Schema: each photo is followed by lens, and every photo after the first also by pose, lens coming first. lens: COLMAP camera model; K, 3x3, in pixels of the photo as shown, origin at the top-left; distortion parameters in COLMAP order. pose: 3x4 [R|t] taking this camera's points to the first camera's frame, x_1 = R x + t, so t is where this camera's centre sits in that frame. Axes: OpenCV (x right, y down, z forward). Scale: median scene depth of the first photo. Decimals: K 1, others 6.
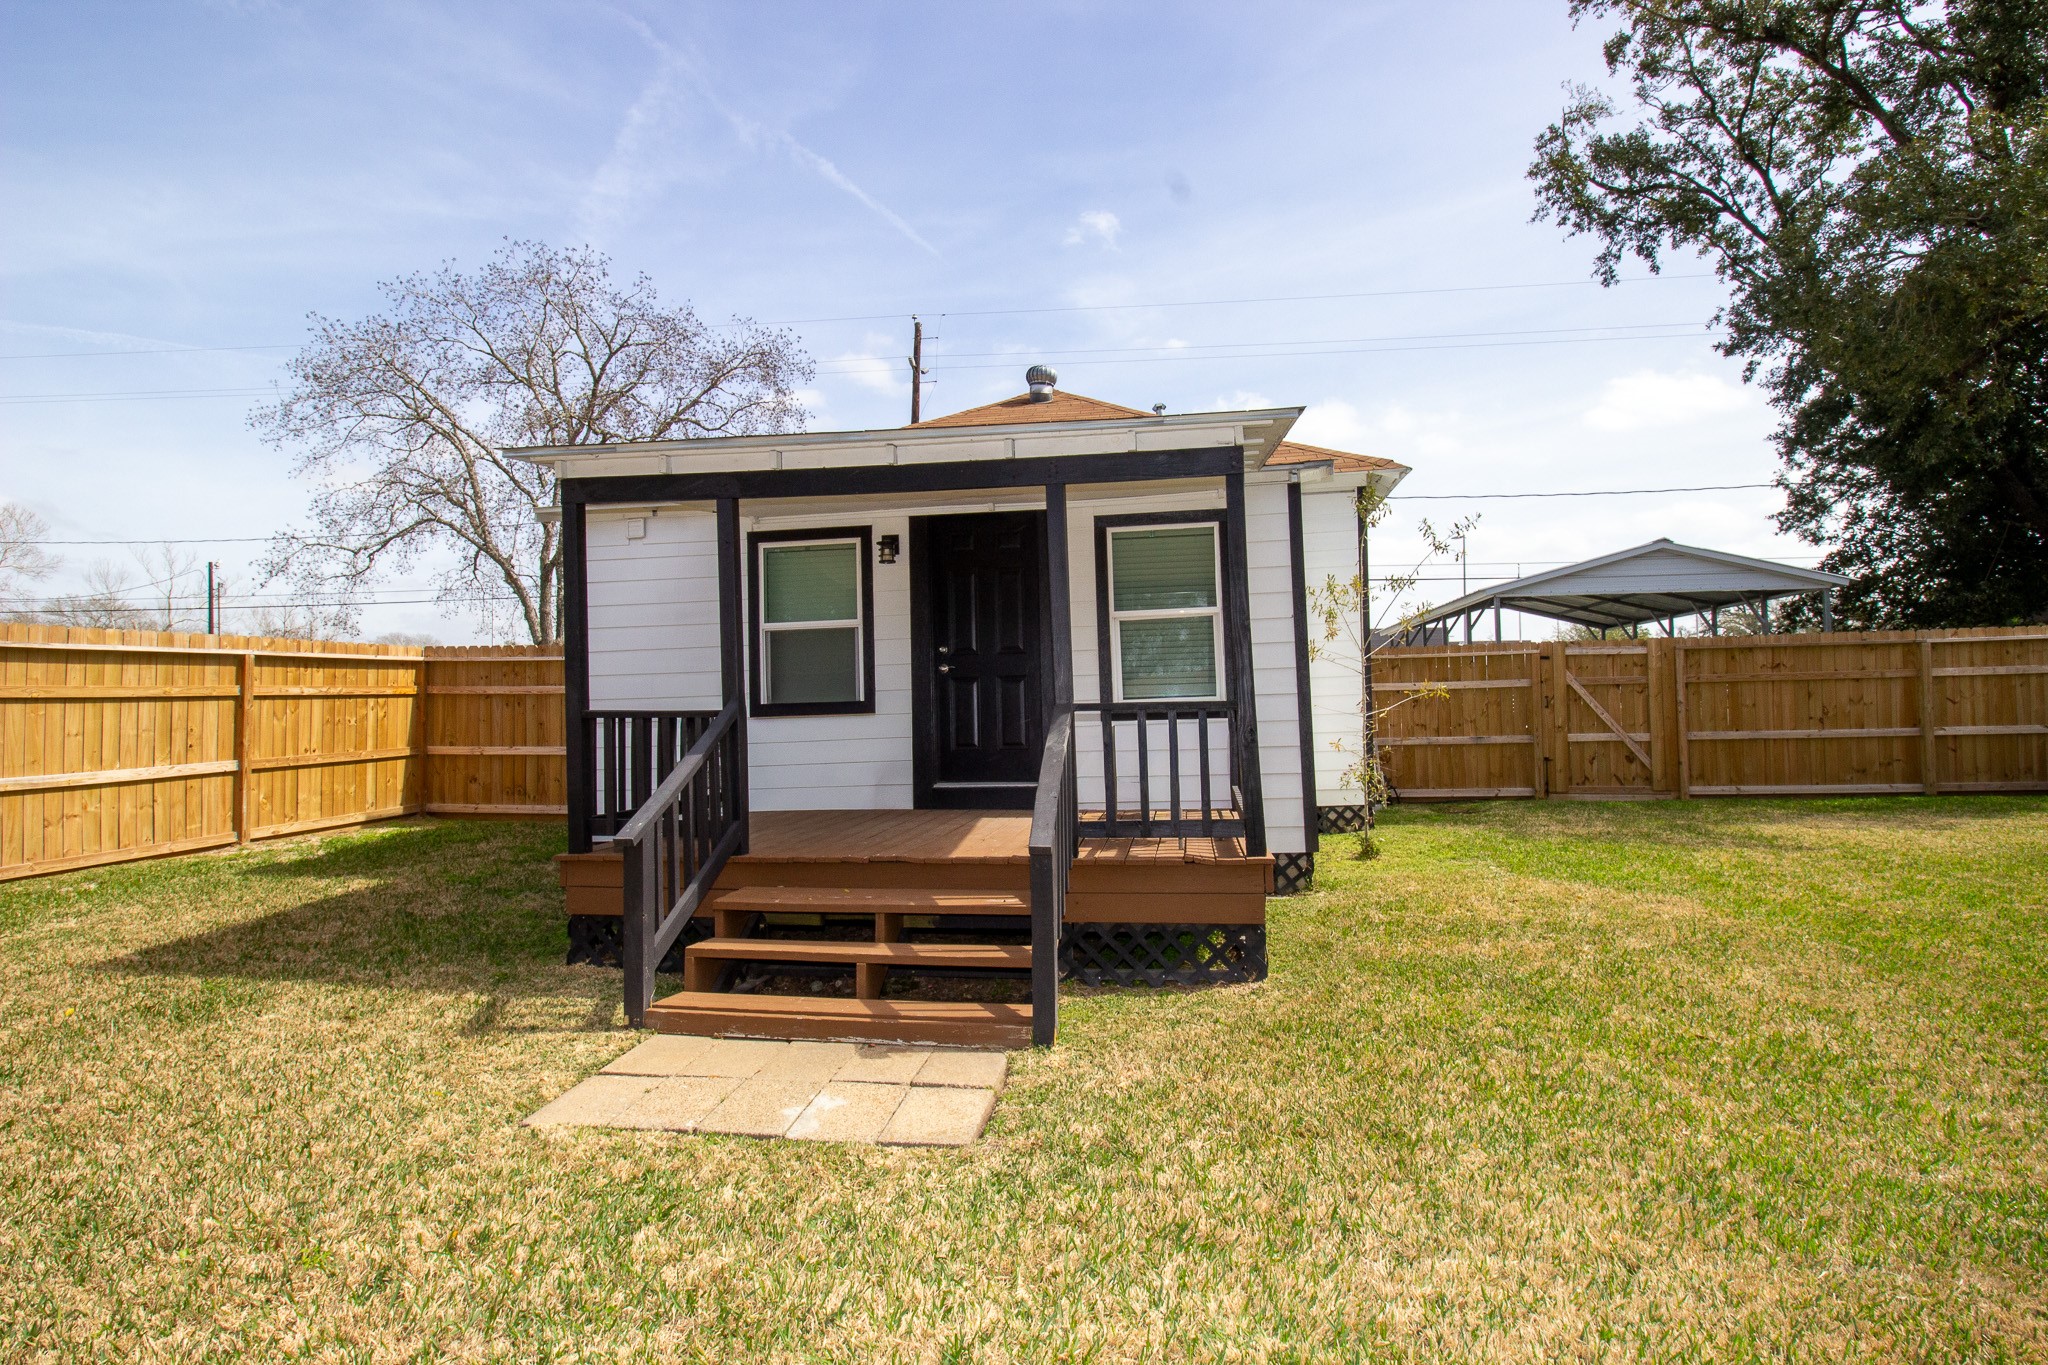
lens RADIAL K [[1031.6, 0, 1026.4], [0, 1031.6, 662.2], [0, 0, 1]] dist [-0.004601, -0.009588]
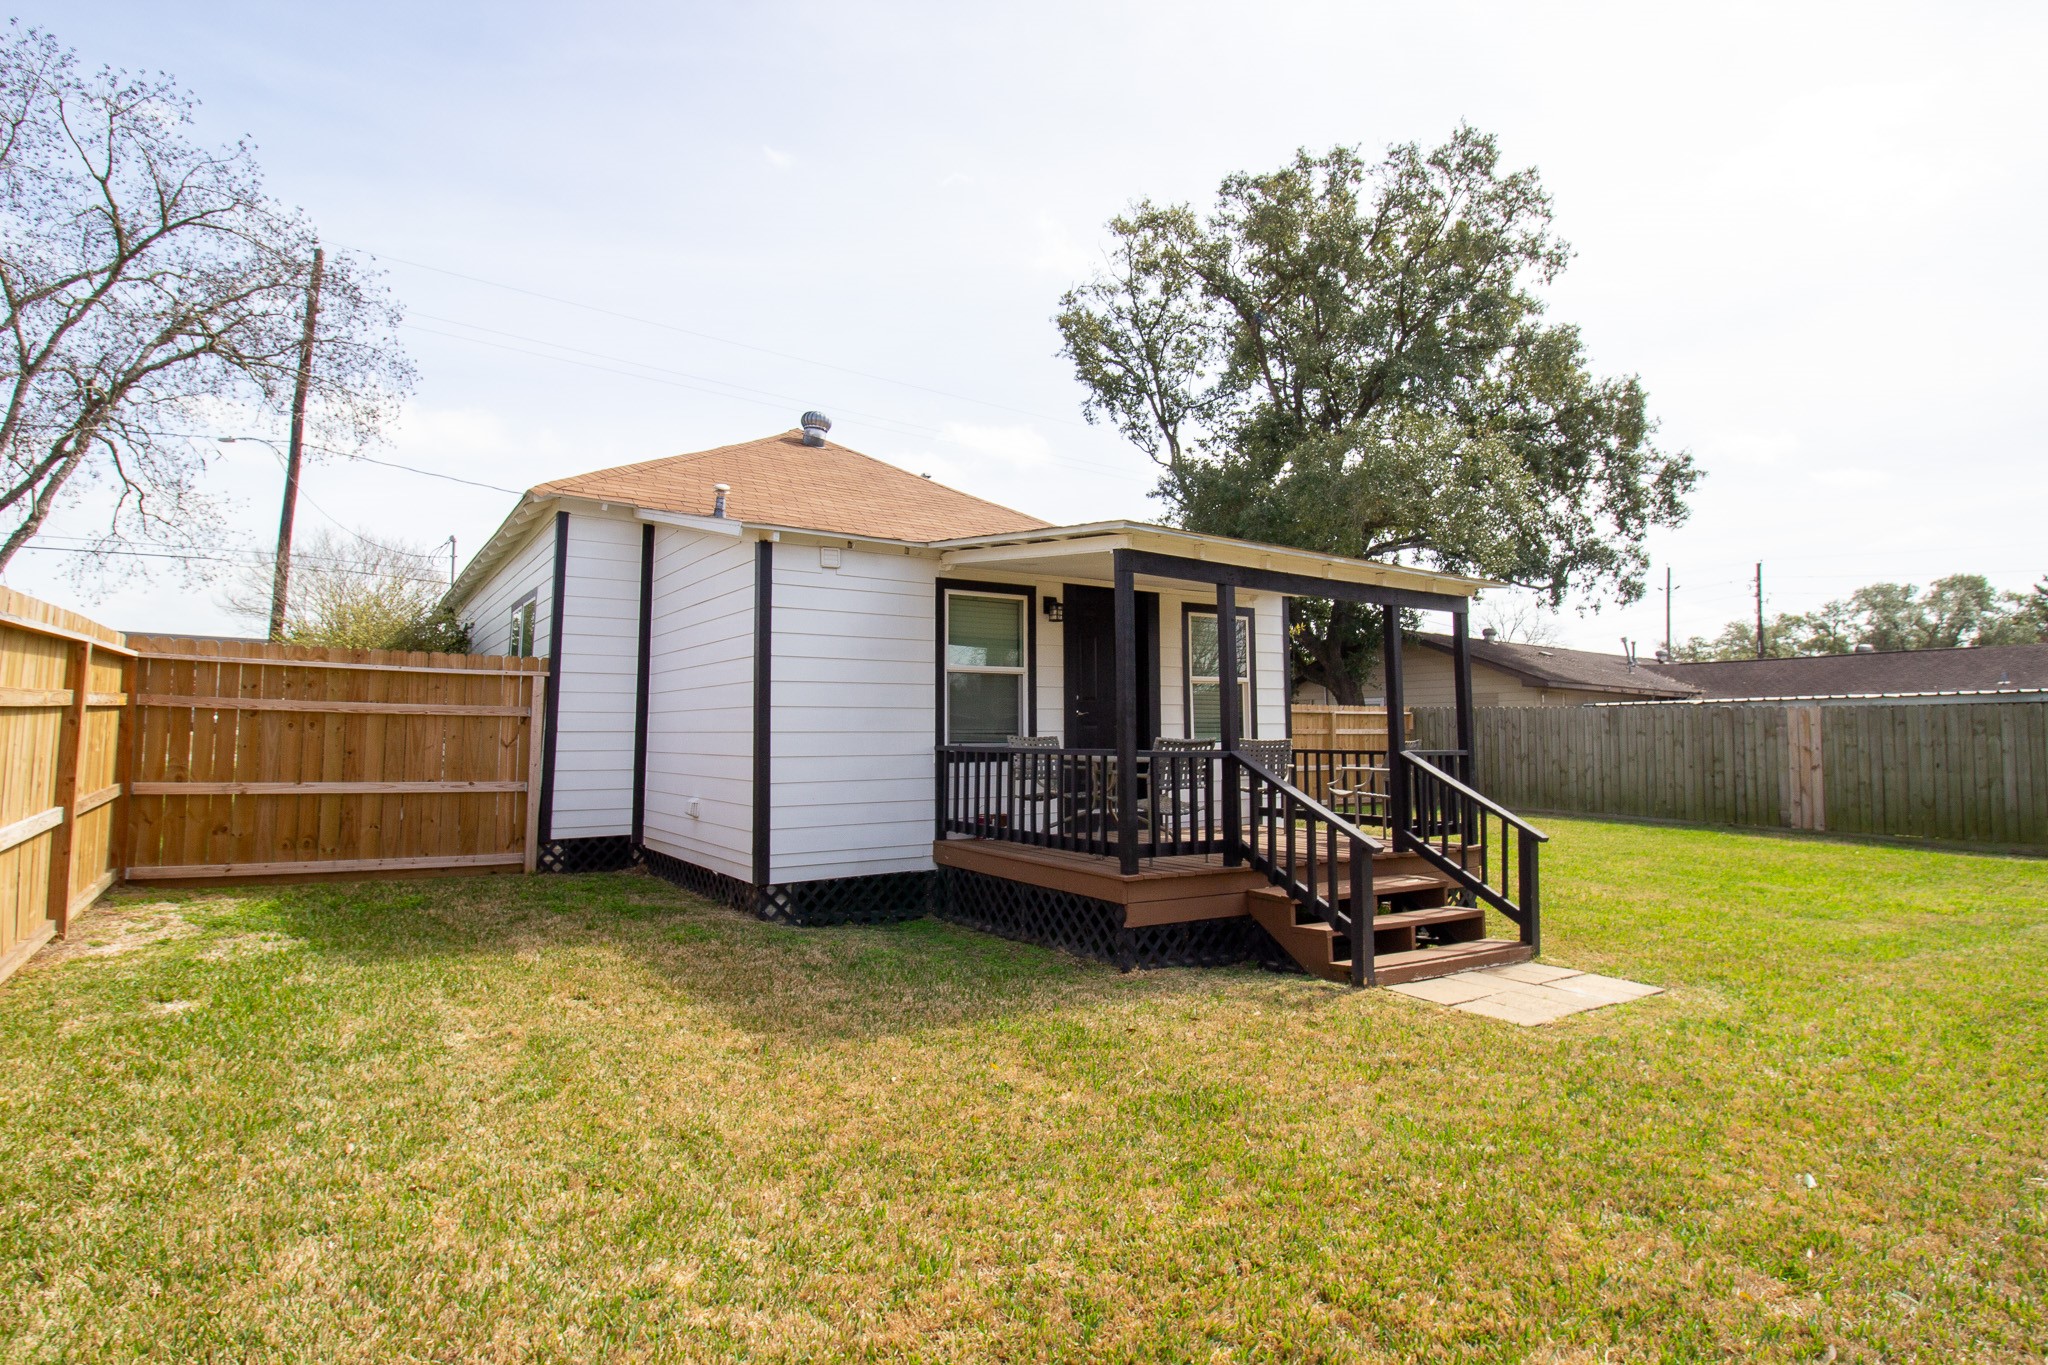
lens RADIAL K [[1031.6, 0, 1036.9], [0, 1031.6, 666.5], [0, 0, 1]] dist [-0.004601, -0.009588]
pose [[0.744777, 0.070065, 0.663625, -0.749390], [-0.051542, 0.997542, -0.047475, 0.008170], [-0.665320, 0.001154, 0.746557, 0.124456]]
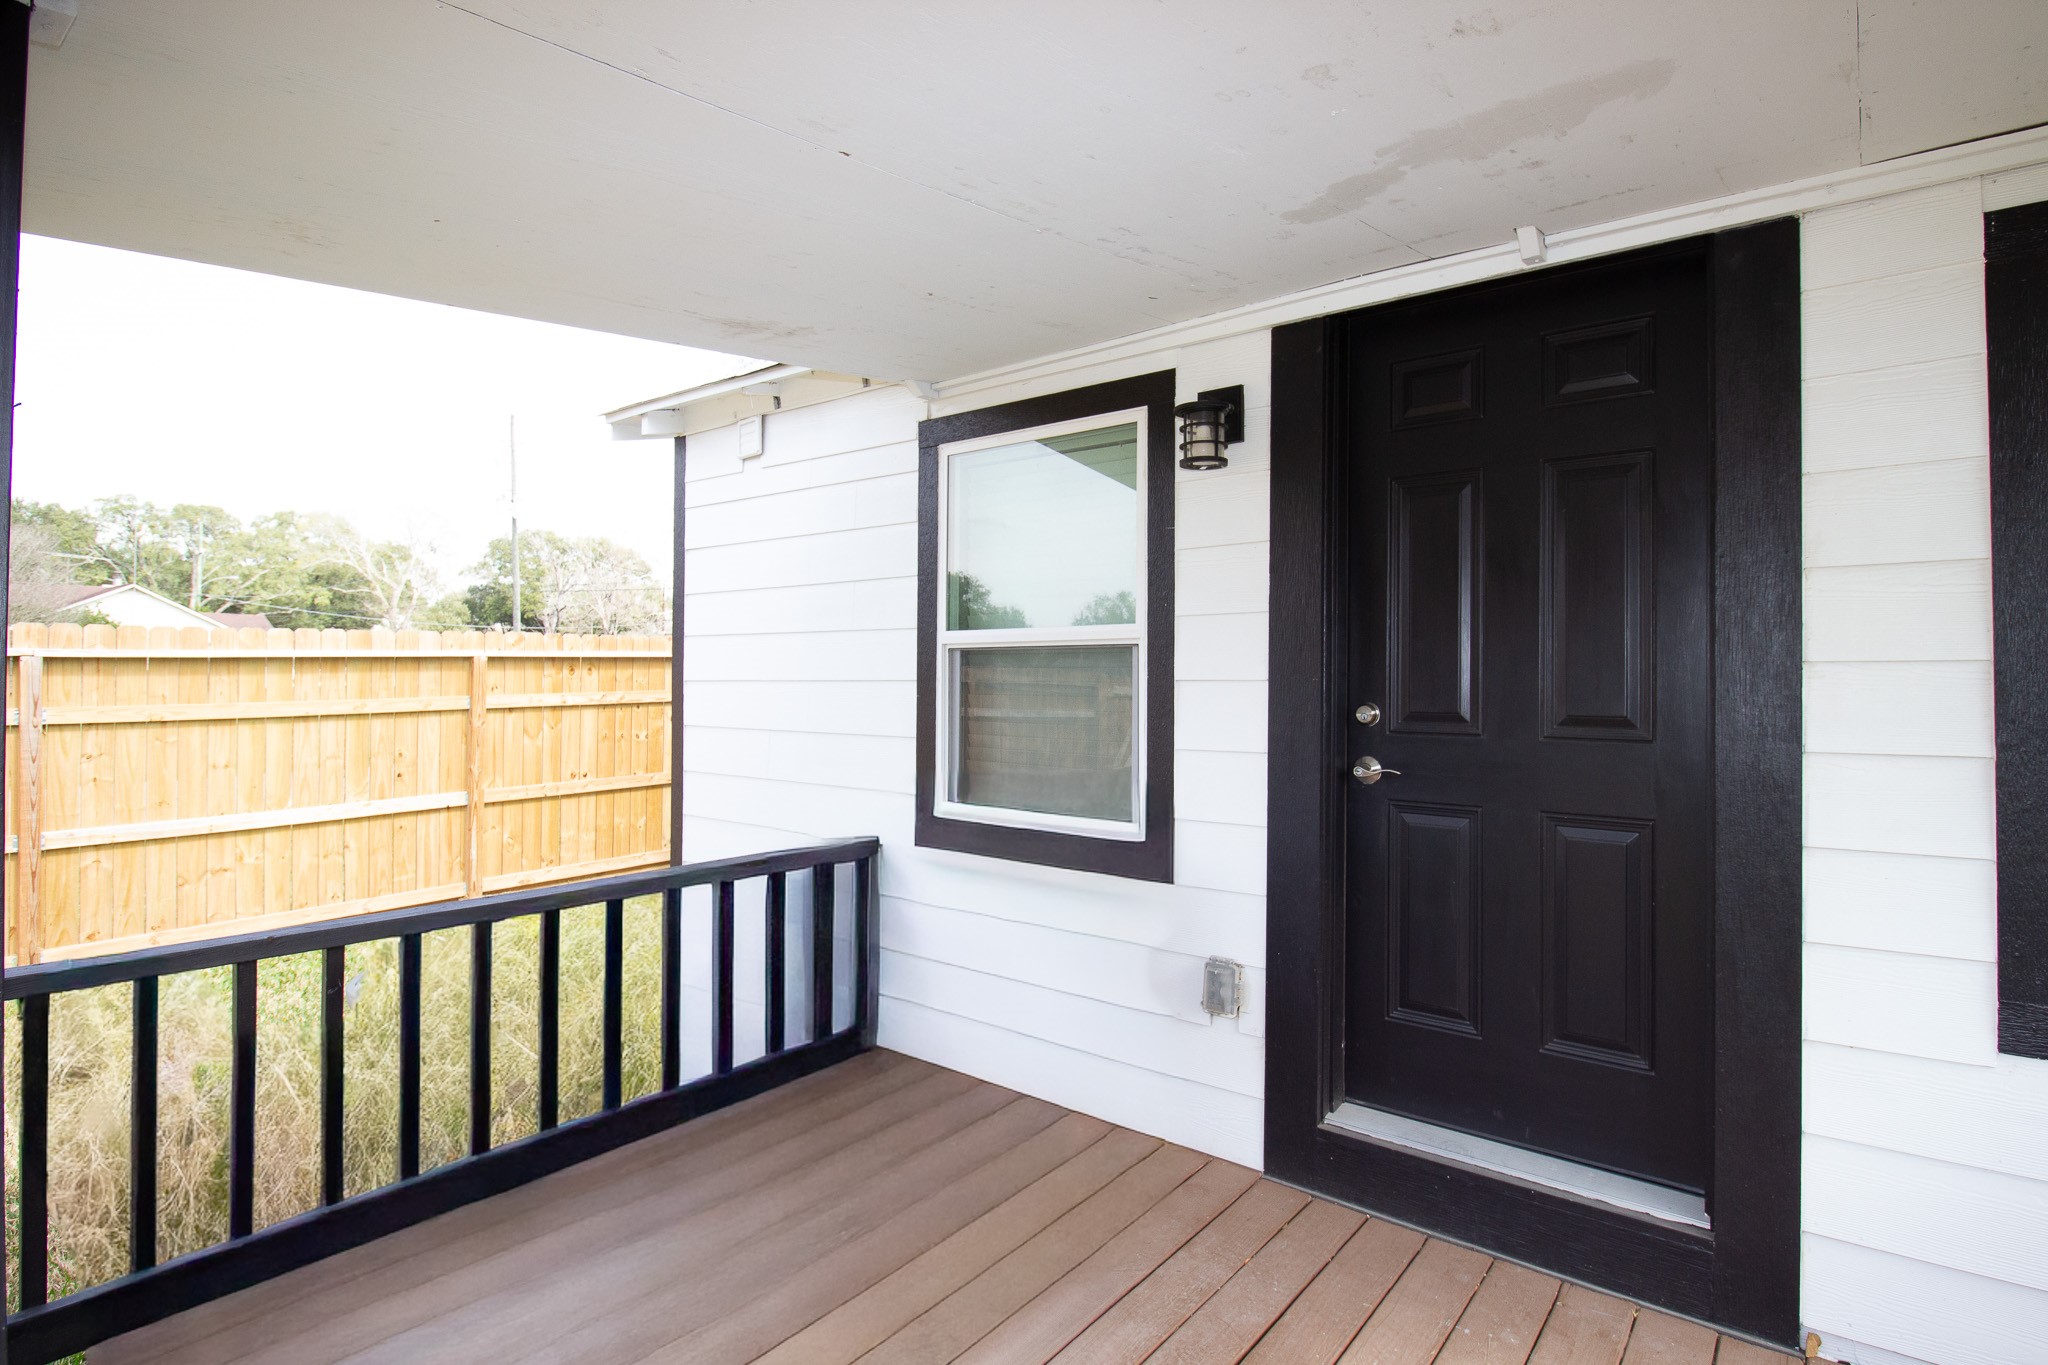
lens RADIAL K [[1031.6, 0, 1040.2], [0, 1031.6, 670.8], [0, 0, 1]] dist [-0.004601, -0.009588]
pose [[0.867060, 0.027148, -0.497463, -0.004745], [-0.003932, 0.998856, 0.047656, -0.035275], [0.498188, -0.039364, 0.866175, 0.545216]]
